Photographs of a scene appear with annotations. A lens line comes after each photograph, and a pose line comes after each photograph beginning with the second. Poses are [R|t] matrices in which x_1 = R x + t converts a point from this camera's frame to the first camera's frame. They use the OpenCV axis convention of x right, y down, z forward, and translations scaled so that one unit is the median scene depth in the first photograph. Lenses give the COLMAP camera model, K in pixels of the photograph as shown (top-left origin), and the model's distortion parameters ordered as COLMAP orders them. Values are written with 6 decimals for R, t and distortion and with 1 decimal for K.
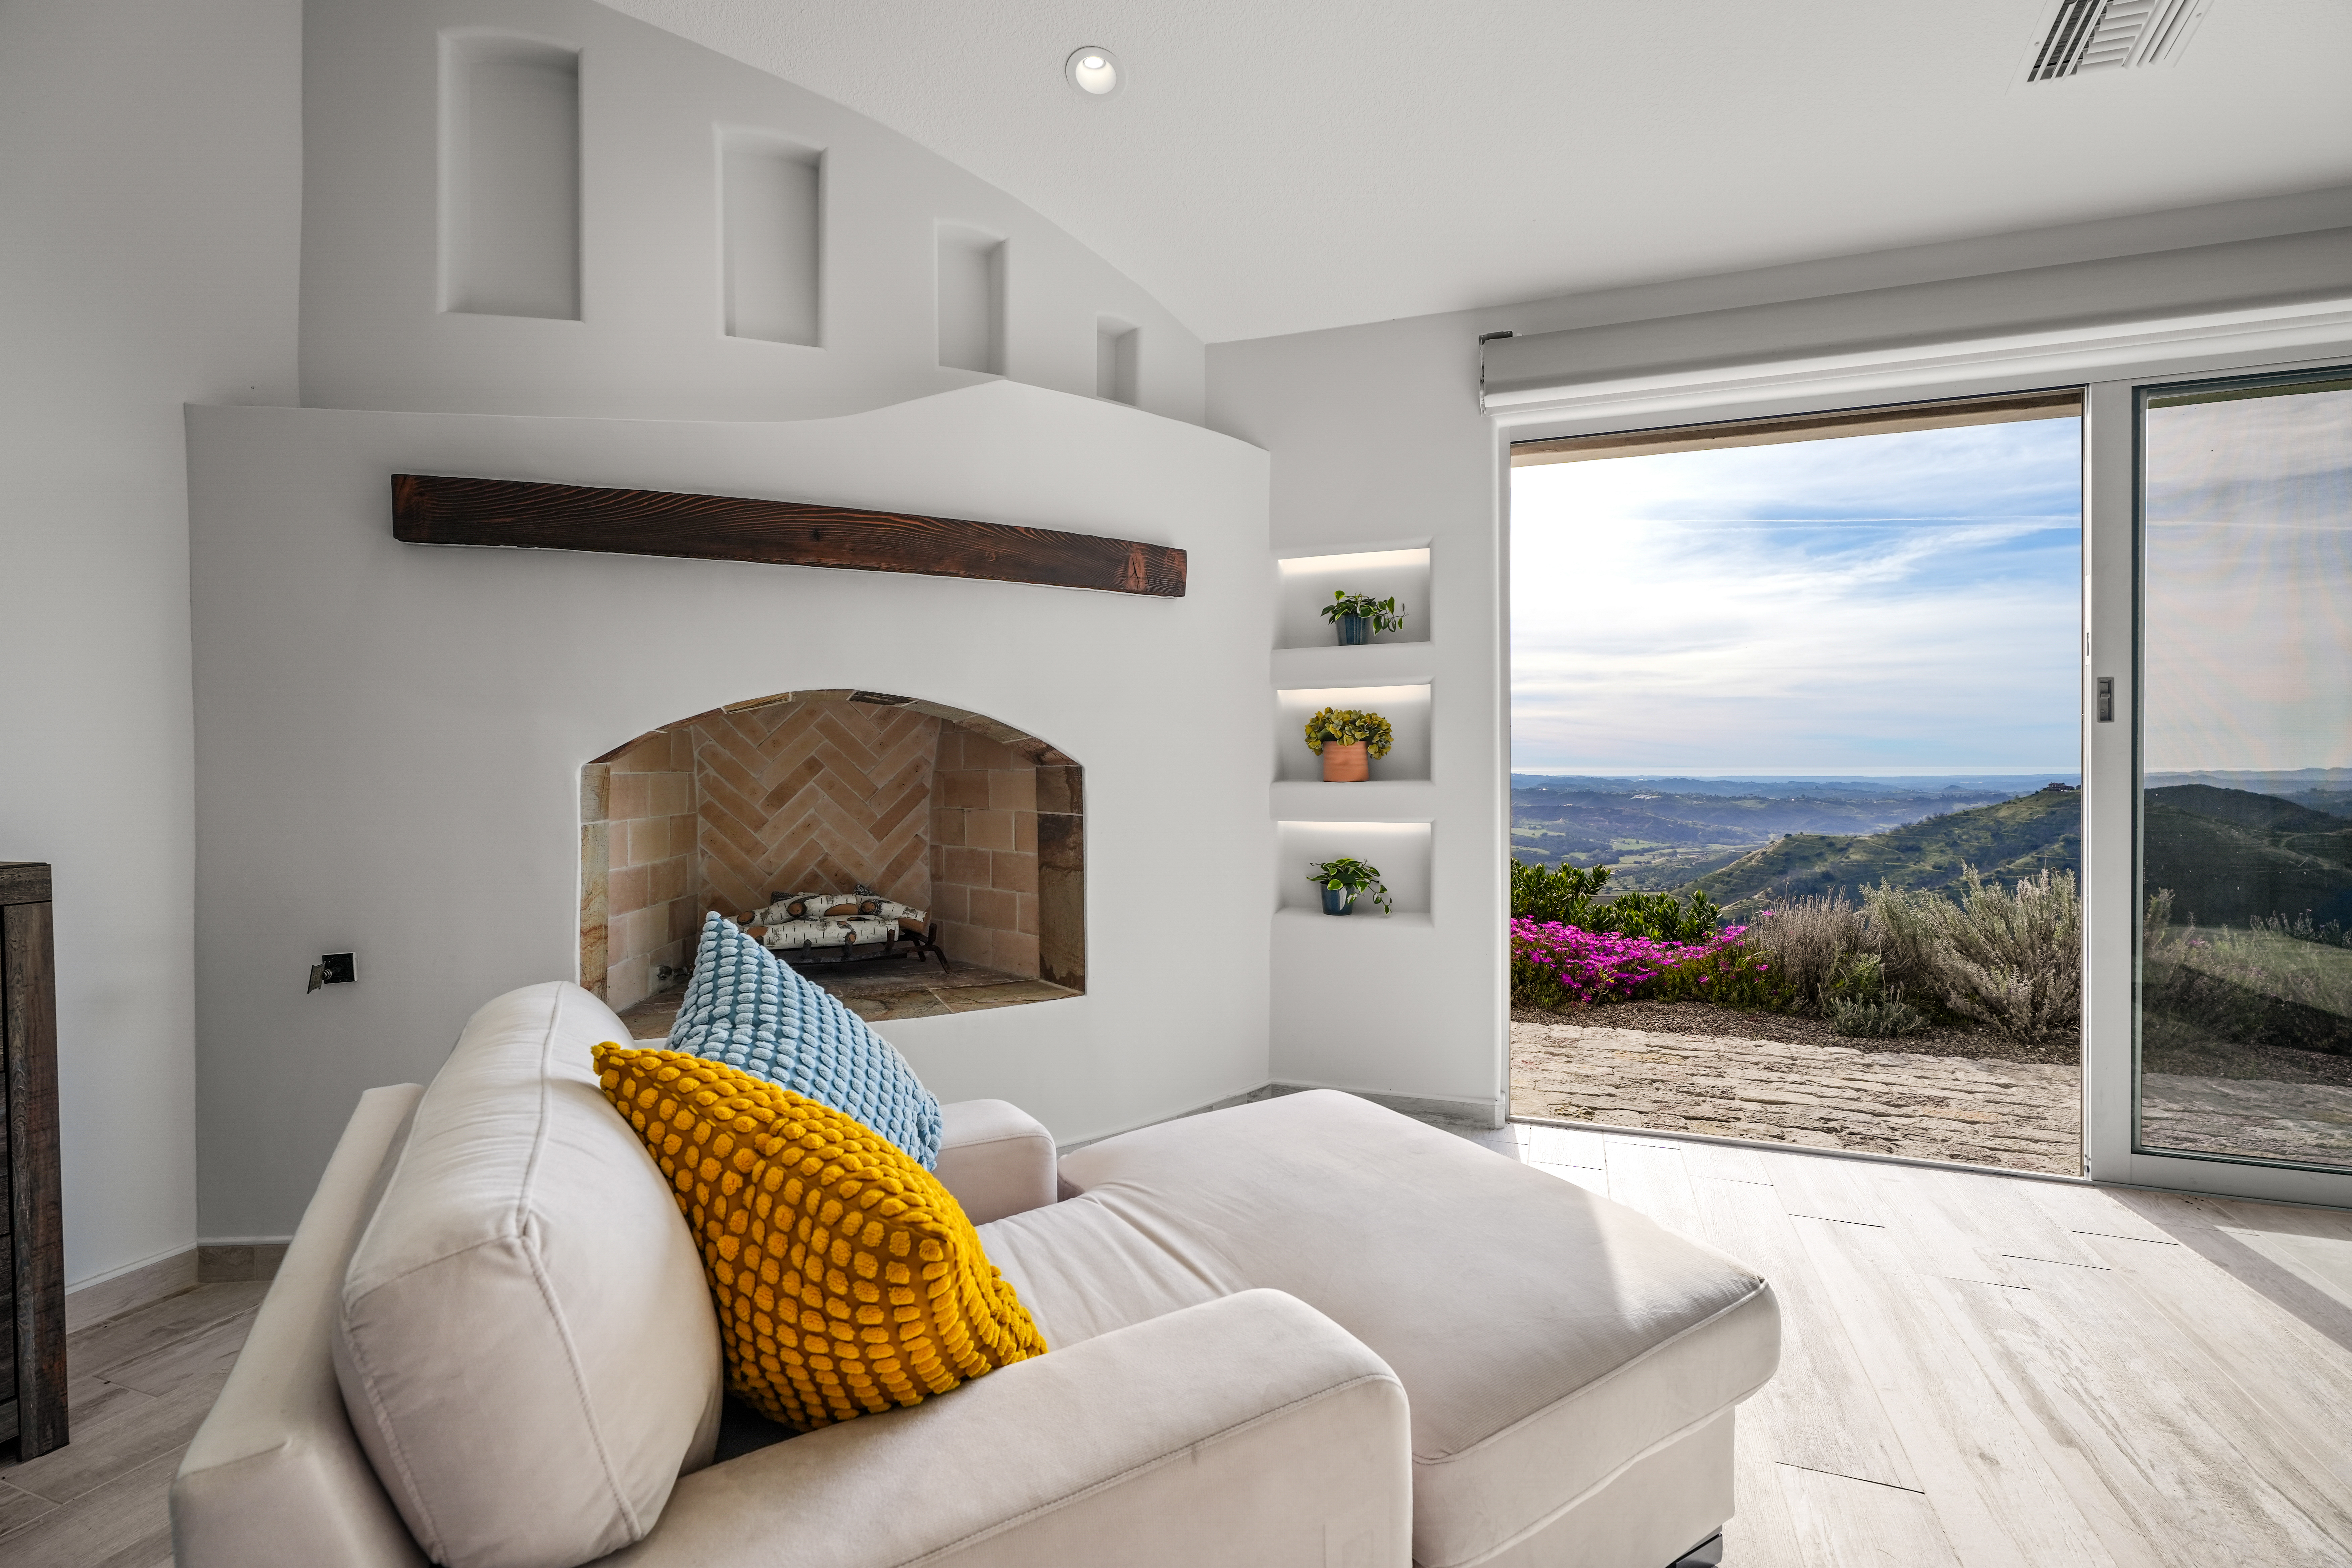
lens RADIAL K [[1044.2, 0, 1164.5], [0, 1044.2, 763.7], [0, 0, 1]] dist [-0.004811, 0.004440]
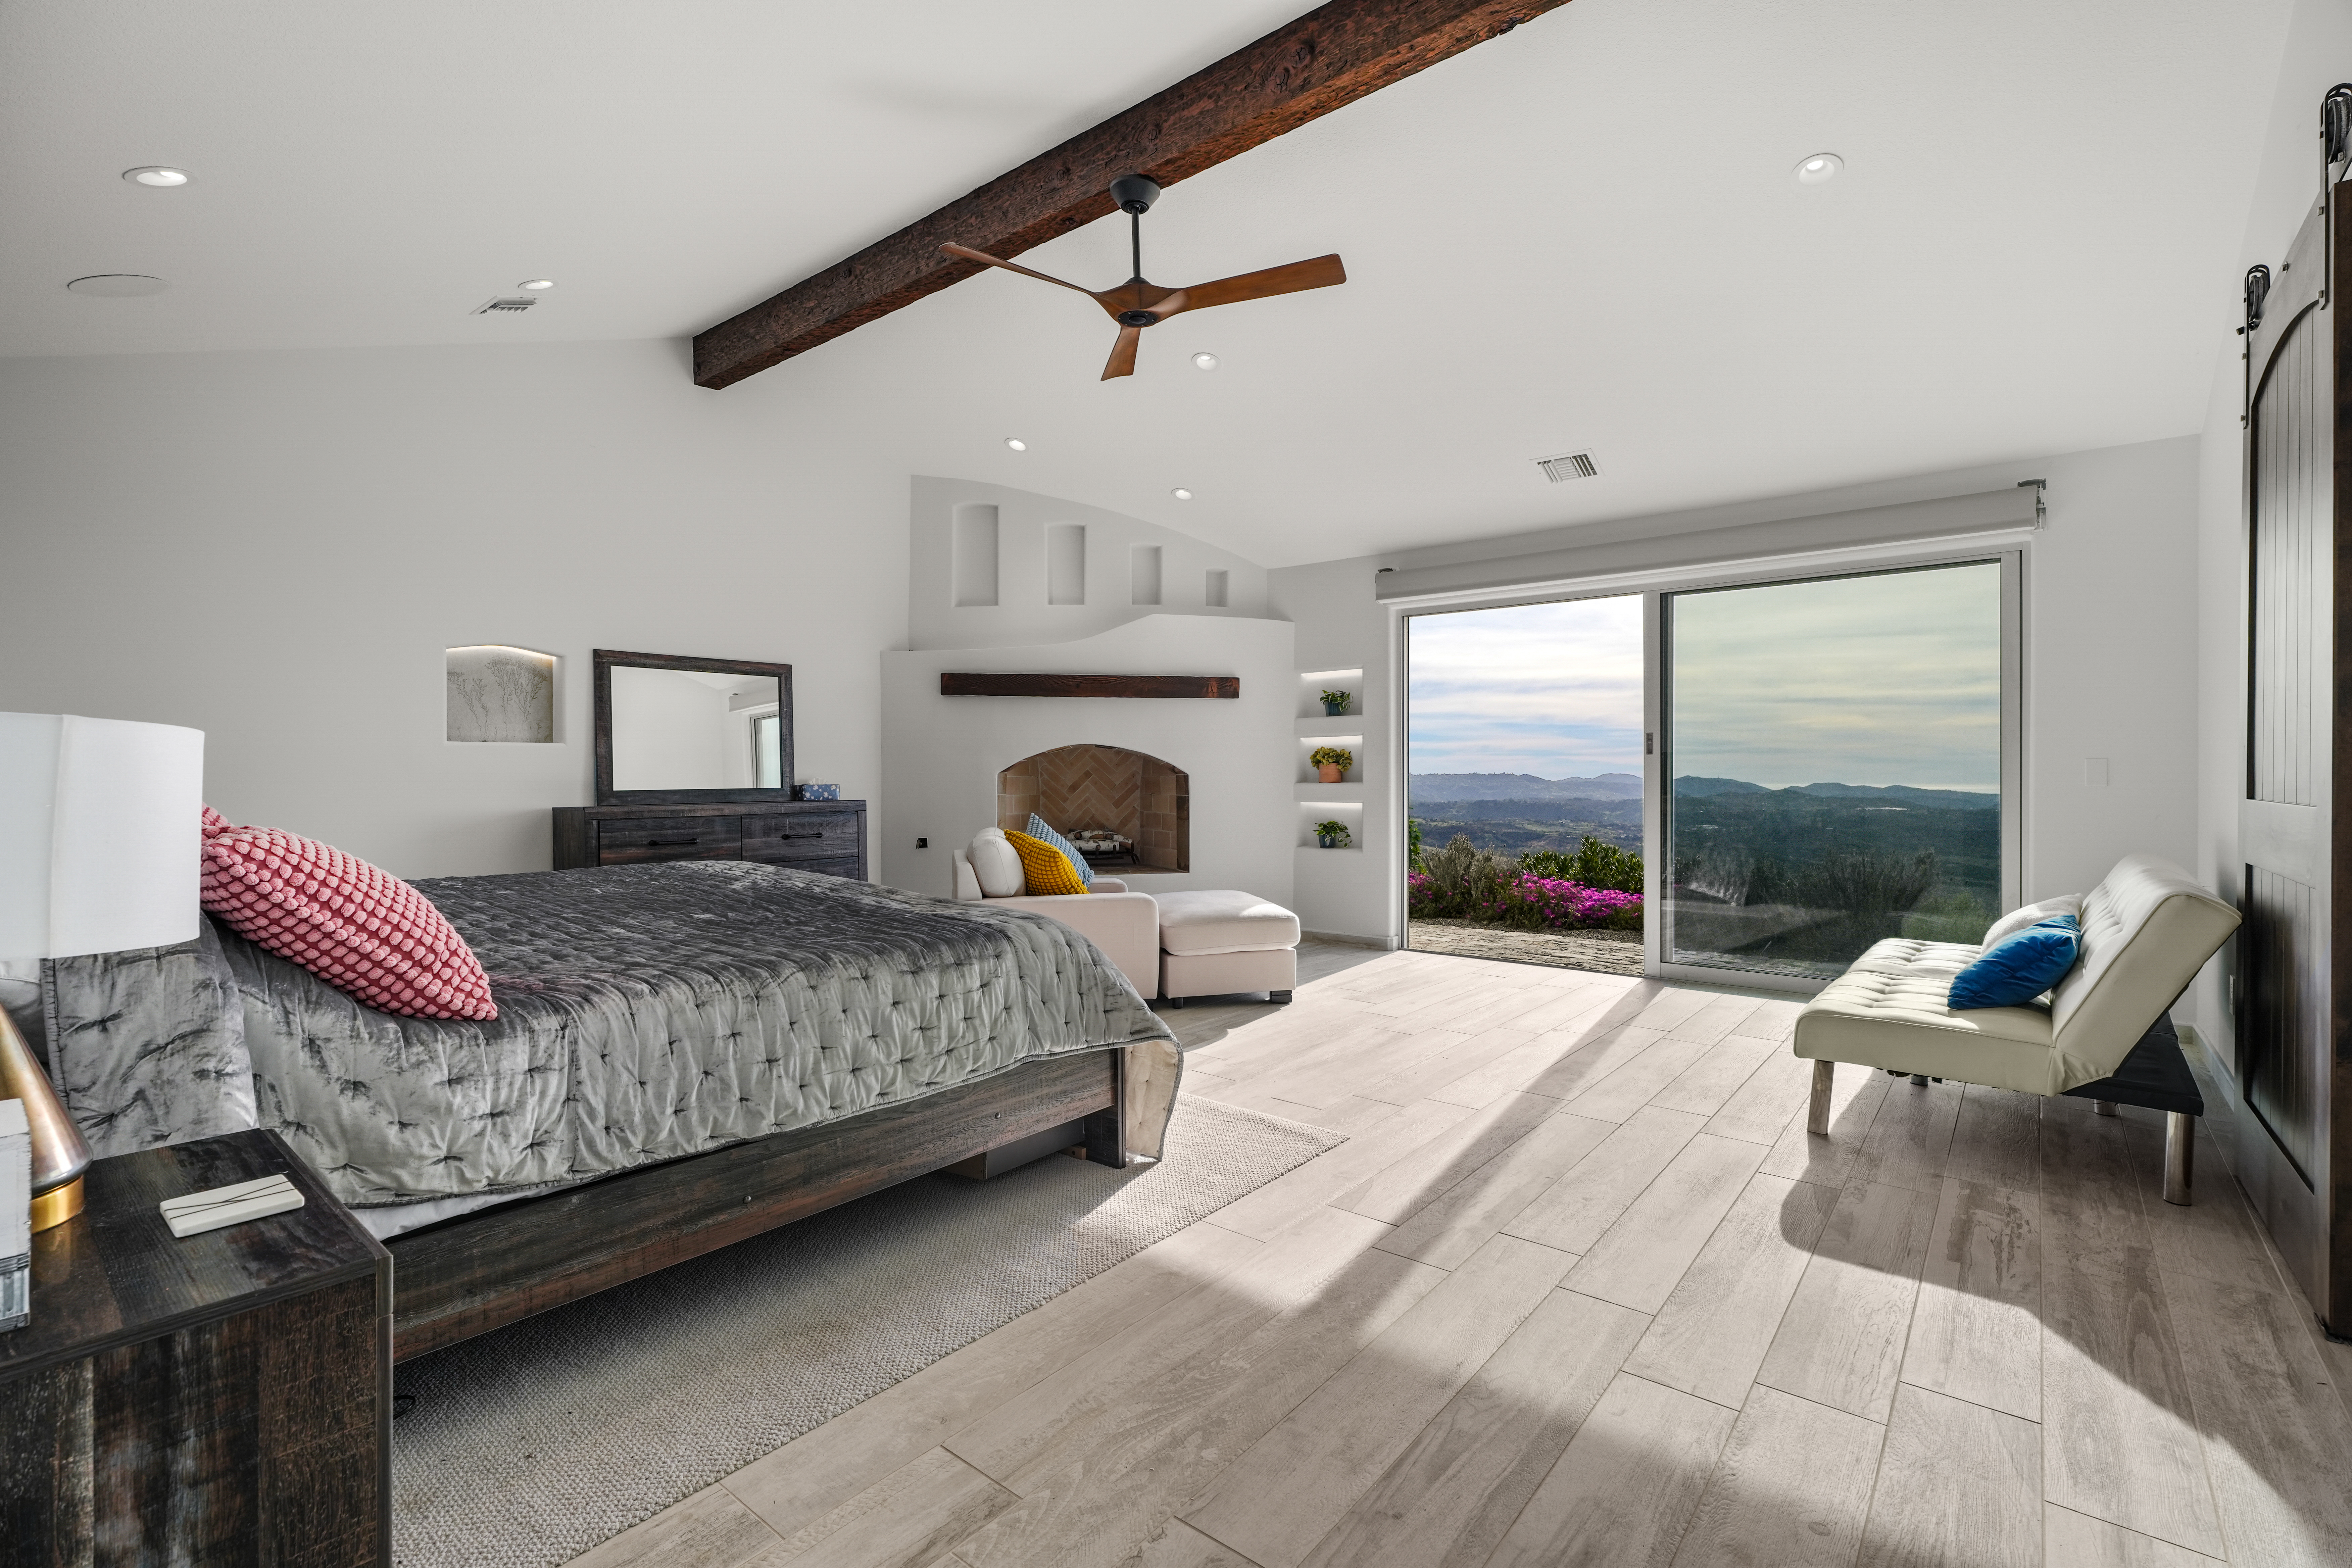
lens RADIAL K [[1044.2, 0, 1174.1], [0, 1044.2, 781.9], [0, 0, 1]] dist [-0.004811, 0.004440]
pose [[0.946979, 0.005546, -0.321248, 0.576600], [-0.004977, 0.999984, 0.002592, 0.011865], [0.321258, -0.000856, 0.946991, -1.097948]]
